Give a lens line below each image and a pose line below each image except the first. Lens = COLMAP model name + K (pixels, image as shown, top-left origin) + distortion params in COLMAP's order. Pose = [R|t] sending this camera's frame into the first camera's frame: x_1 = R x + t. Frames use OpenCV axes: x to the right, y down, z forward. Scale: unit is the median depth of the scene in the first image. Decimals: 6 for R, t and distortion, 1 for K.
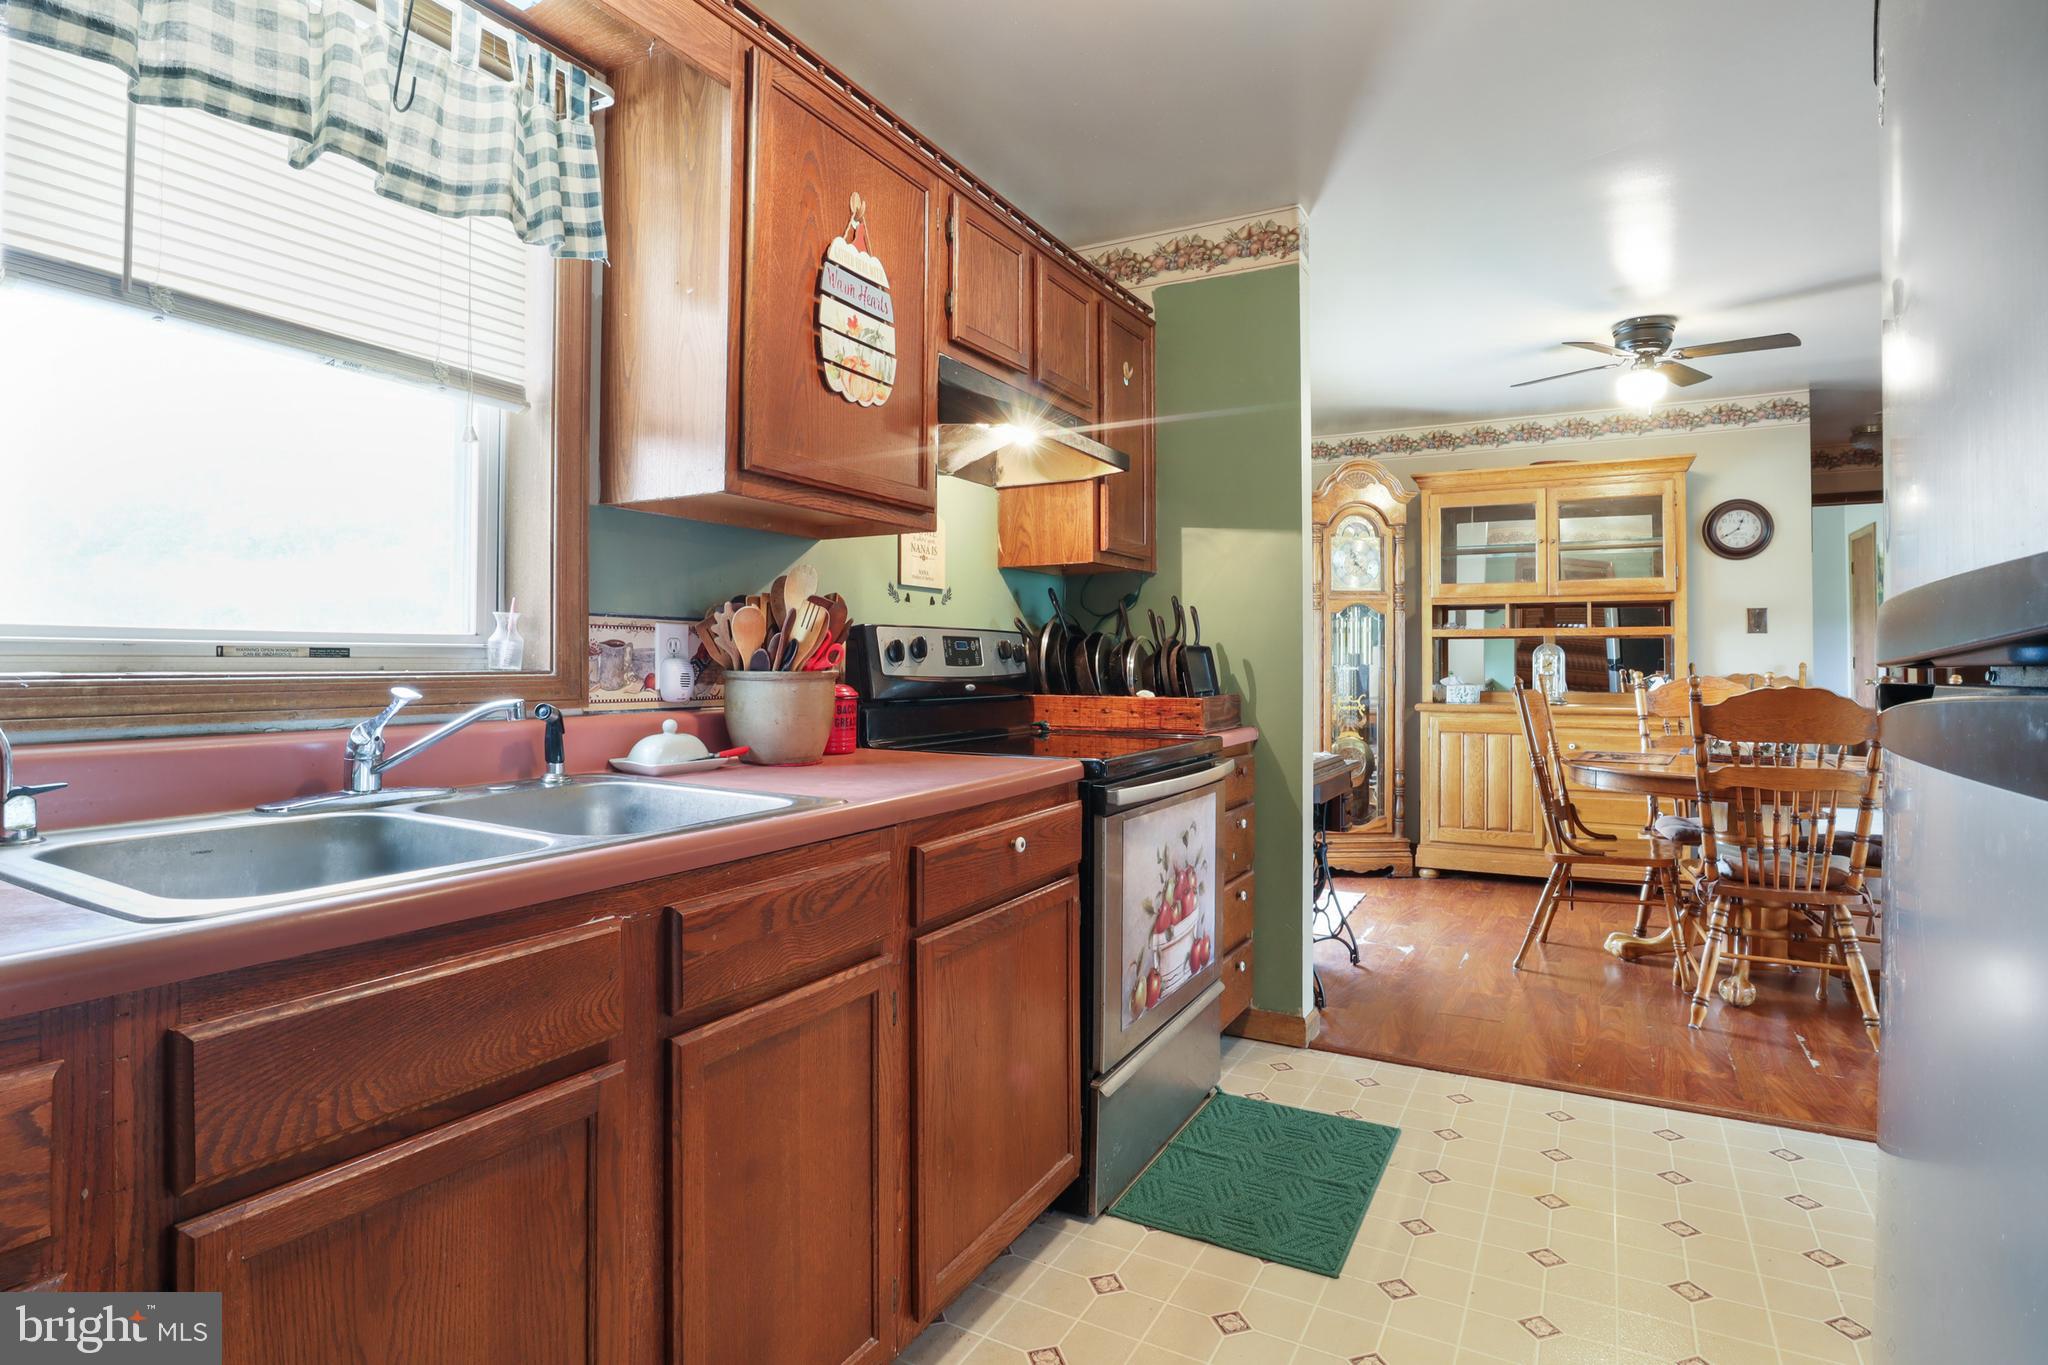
lens RADIAL K [[1036.1, 0, 1027.6], [0, 1036.1, 688.7], [0, 0, 1]] dist [-0.020773, 0.000127]
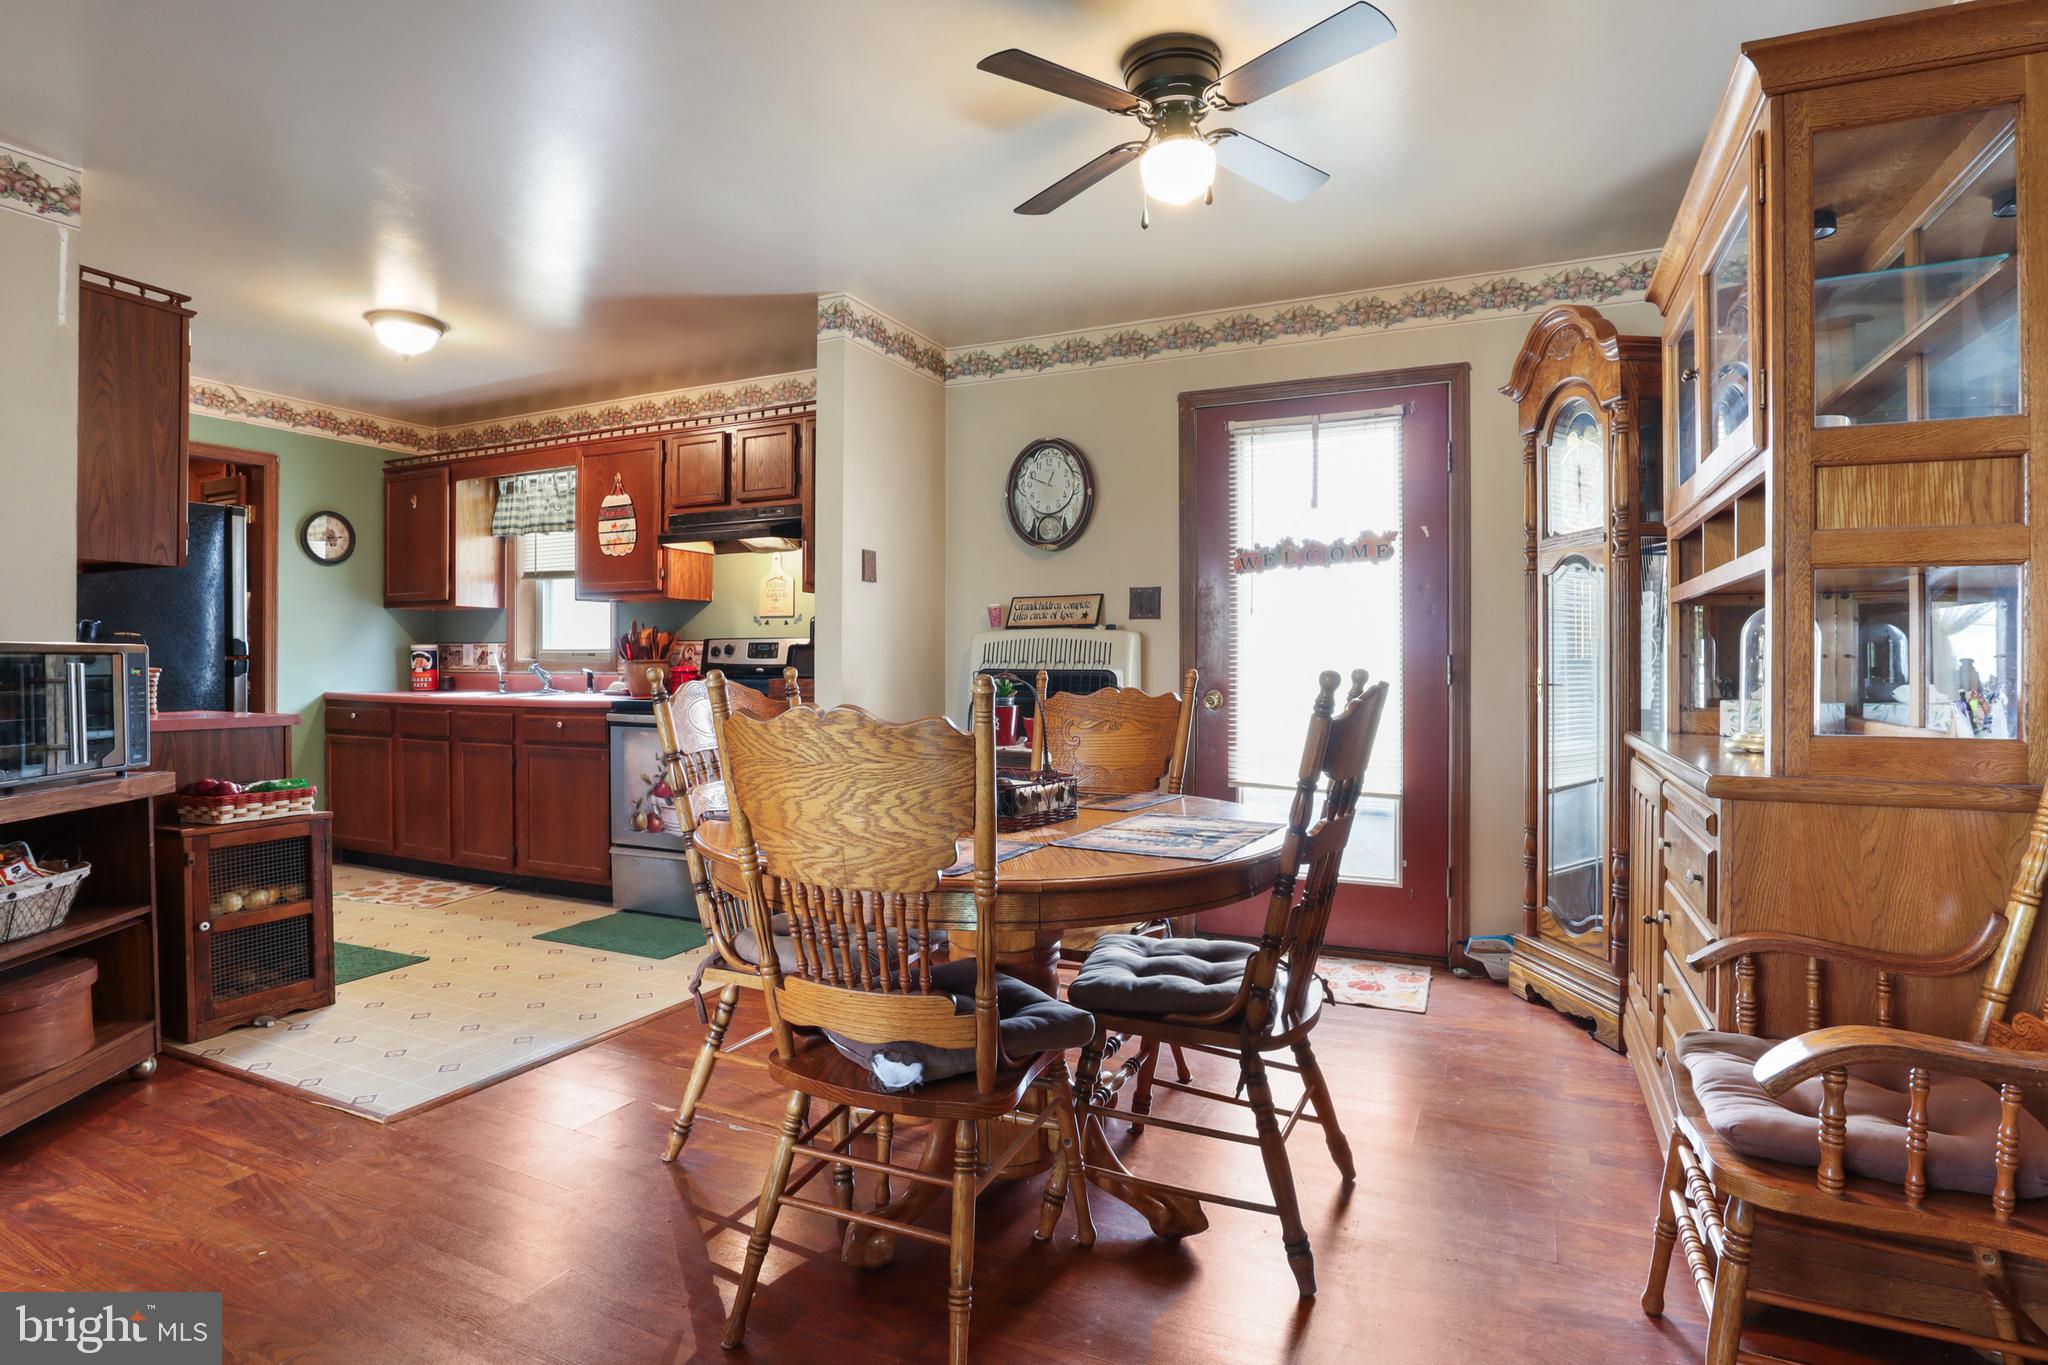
lens RADIAL K [[1036.1, 0, 1027.6], [0, 1036.1, 688.7], [0, 0, 1]] dist [-0.020773, 0.000127]
pose [[0.080721, 0.019195, -0.996552, 2.265627], [-0.027894, 0.999466, 0.016992, -0.015312], [0.996346, 0.026426, 0.081214, 1.655081]]
